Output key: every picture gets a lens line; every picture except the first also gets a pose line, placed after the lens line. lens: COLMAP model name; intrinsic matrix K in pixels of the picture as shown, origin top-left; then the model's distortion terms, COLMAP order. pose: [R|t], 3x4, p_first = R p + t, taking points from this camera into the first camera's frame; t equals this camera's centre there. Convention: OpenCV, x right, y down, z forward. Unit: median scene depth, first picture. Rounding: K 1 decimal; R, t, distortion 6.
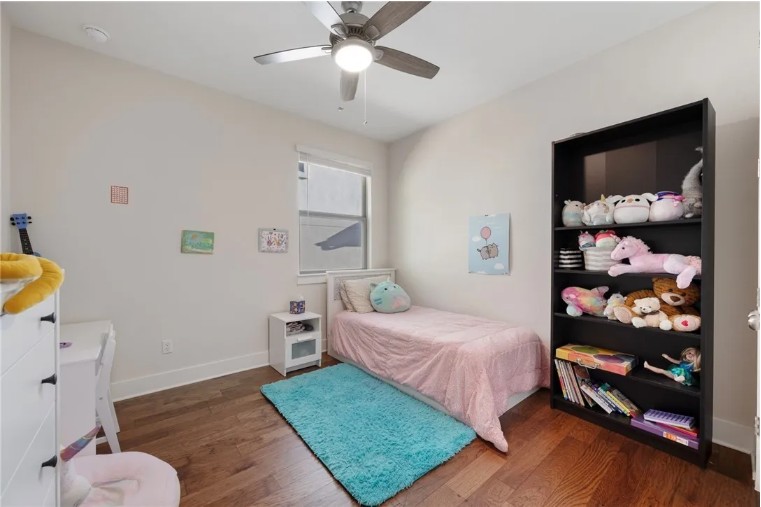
lens RADIAL K [[296.9, 0, 382.0], [0, 296.9, 256.4], [0, 0, 1]] dist [-0.000705, -0.000046]
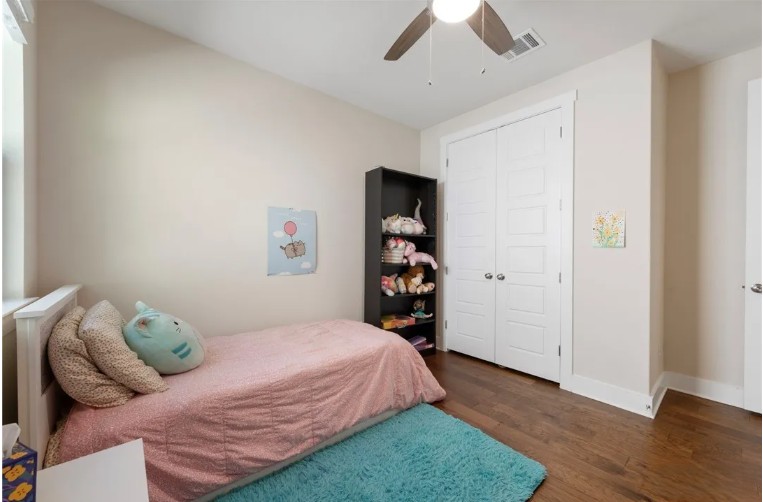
lens RADIAL K [[298.0, 0, 381.5], [0, 298.0, 251.0], [0, 0, 1]] dist [0.000412, 0.000013]
pose [[-0.013099, -0.000412, 0.999914, -0.646763], [0.000408, 1.000000, 0.000417, -0.013727], [-0.999914, 0.000413, -0.013099, 0.877901]]
